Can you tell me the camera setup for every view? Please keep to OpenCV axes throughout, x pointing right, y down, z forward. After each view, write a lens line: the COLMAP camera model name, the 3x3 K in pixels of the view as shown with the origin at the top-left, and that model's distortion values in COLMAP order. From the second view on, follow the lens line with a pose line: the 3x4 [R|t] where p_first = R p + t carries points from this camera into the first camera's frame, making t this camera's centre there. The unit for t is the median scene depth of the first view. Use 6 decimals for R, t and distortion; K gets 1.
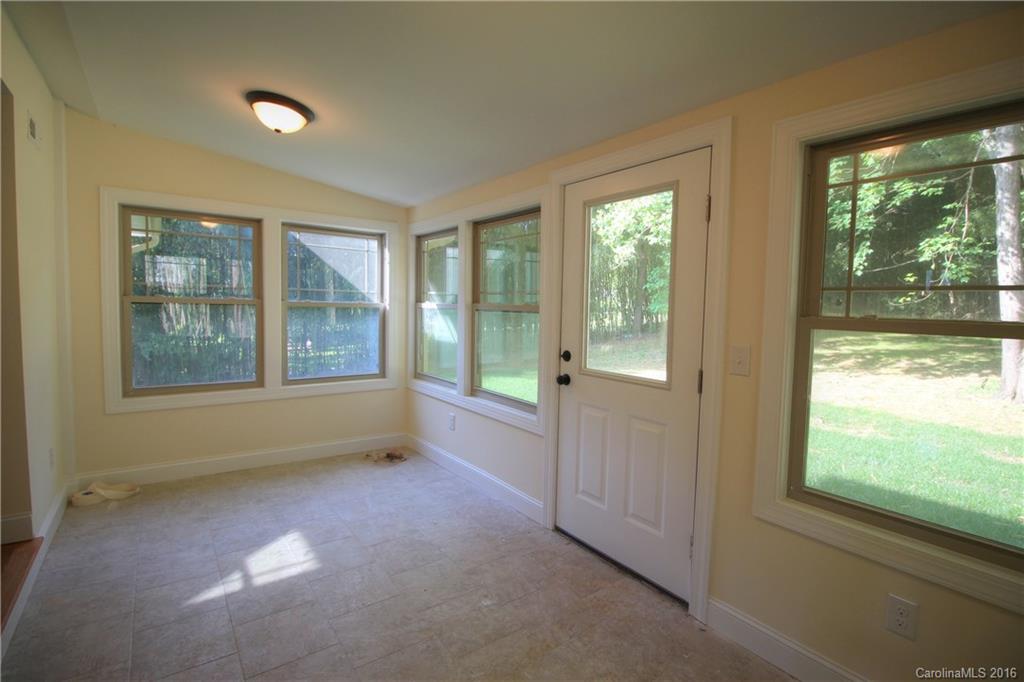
lens RADIAL K [[460.5, 0, 510.8], [0, 460.5, 327.9], [0, 0, 1]] dist [-0.002461, -0.000572]
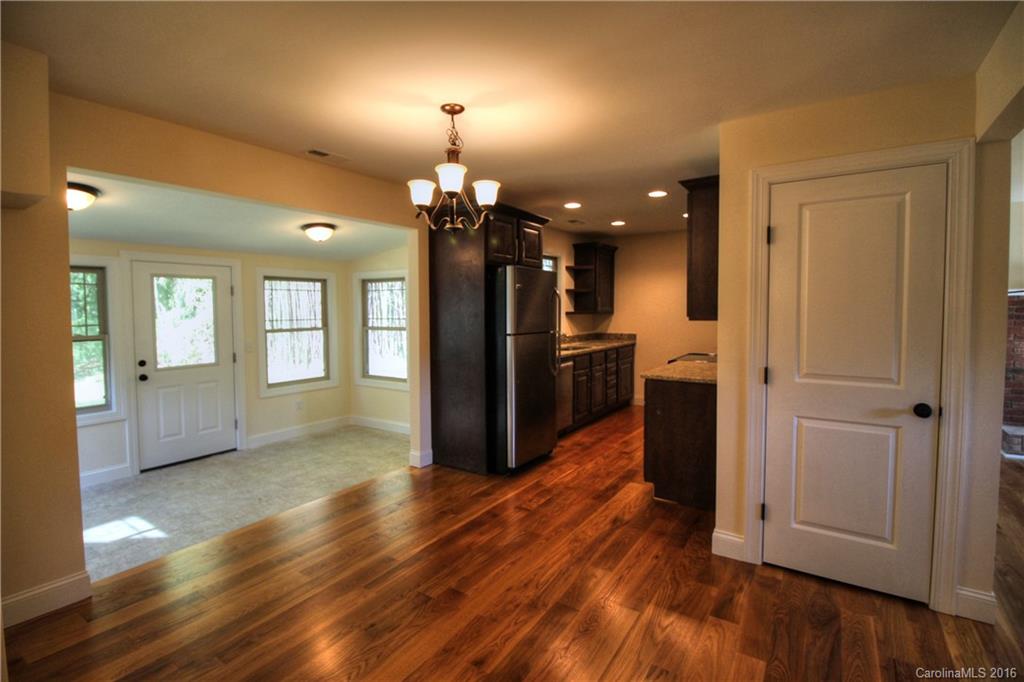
lens RADIAL K [[460.5, 0, 510.8], [0, 460.5, 327.9], [0, 0, 1]] dist [-0.002461, -0.000572]
pose [[-0.298588, -0.063976, 0.952235, -1.866267], [0.052413, 0.995146, 0.083293, -0.136648], [-0.952942, 0.074780, -0.293786, 0.211138]]
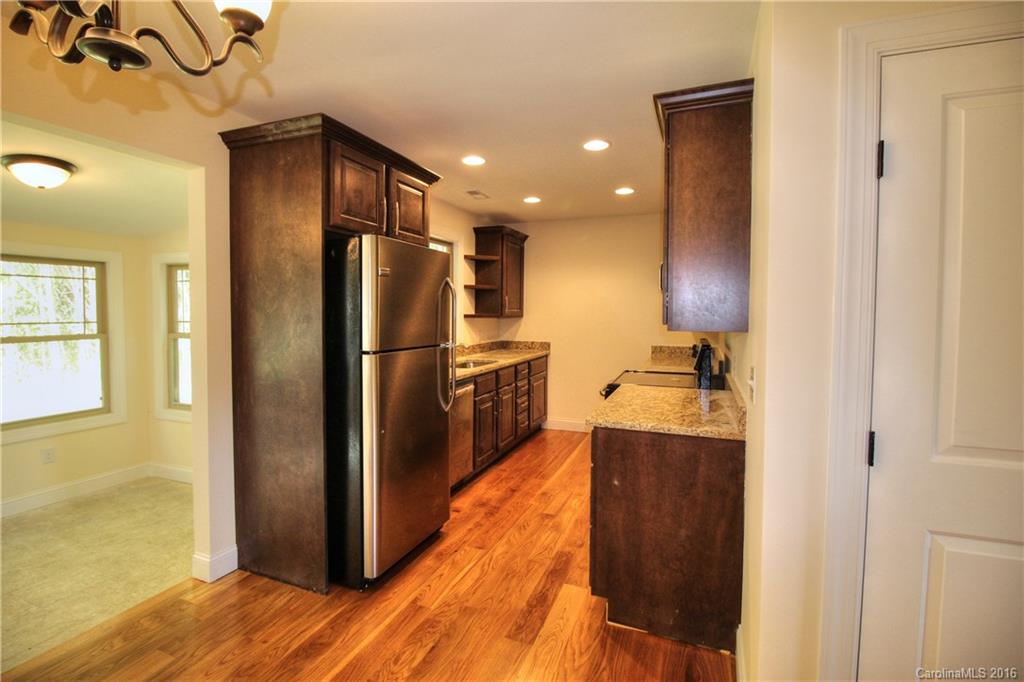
lens RADIAL K [[460.5, 0, 510.8], [0, 460.5, 327.9], [0, 0, 1]] dist [-0.002461, -0.000572]
pose [[-0.497413, -0.060070, 0.865432, -1.369579], [0.031651, 0.995679, 0.087302, -0.106963], [-0.866936, 0.070817, -0.493362, -0.014500]]
